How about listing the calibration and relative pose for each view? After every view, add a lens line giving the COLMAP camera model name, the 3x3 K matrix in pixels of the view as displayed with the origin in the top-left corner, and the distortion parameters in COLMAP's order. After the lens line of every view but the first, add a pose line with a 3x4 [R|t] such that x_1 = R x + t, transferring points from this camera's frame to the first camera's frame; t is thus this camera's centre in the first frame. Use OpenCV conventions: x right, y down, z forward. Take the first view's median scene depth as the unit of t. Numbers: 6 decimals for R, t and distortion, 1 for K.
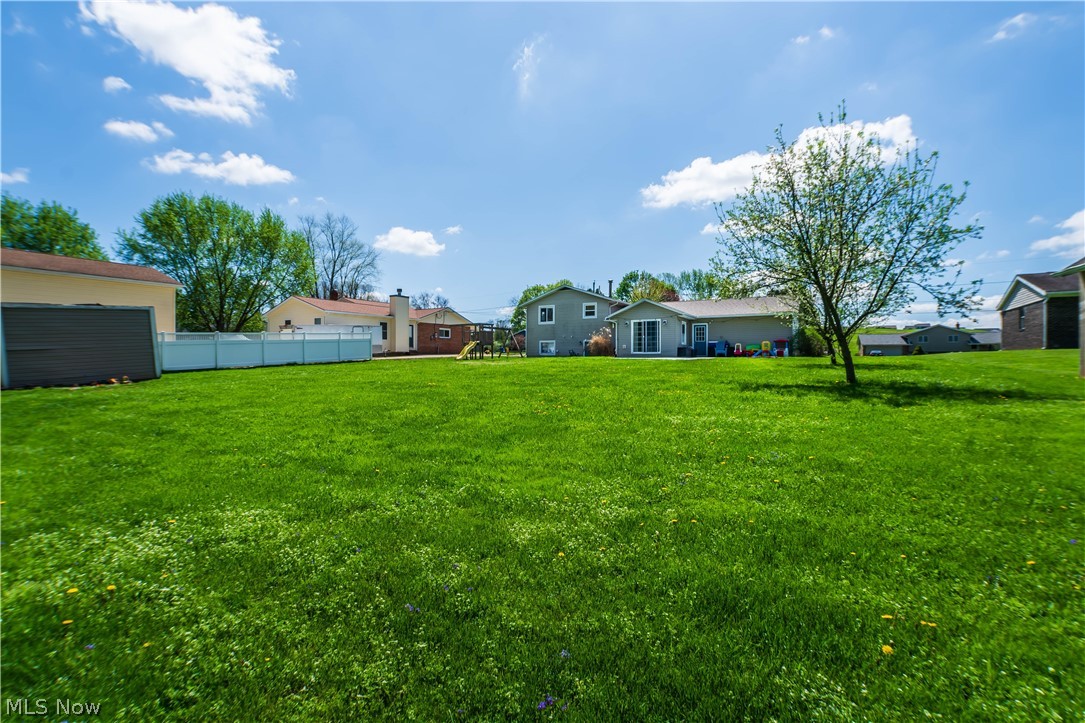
lens RADIAL K [[484.3, 0, 542.5], [0, 484.3, 361.5], [0, 0, 1]] dist [-0.039656, -0.000104]
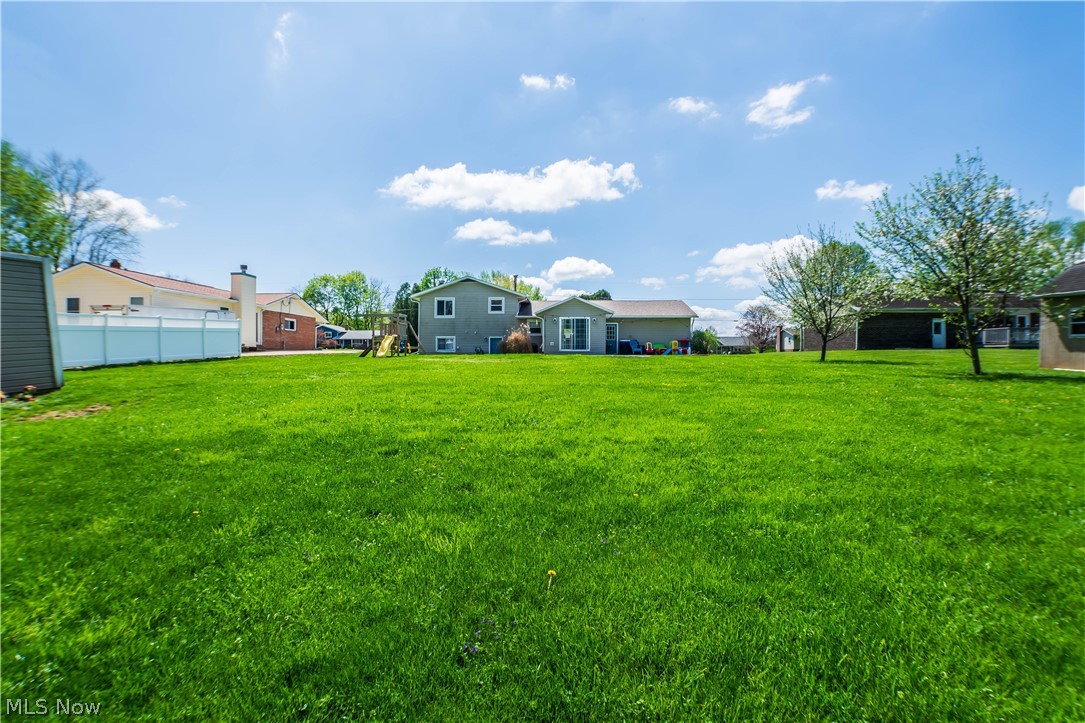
lens RADIAL K [[484.3, 0, 542.5], [0, 484.3, 361.5], [0, 0, 1]] dist [-0.039656, -0.000104]
pose [[0.886916, -0.002236, 0.461925, -0.280355], [0.000789, 0.999994, 0.003325, 0.001495], [-0.461930, -0.002585, 0.886913, 0.130167]]
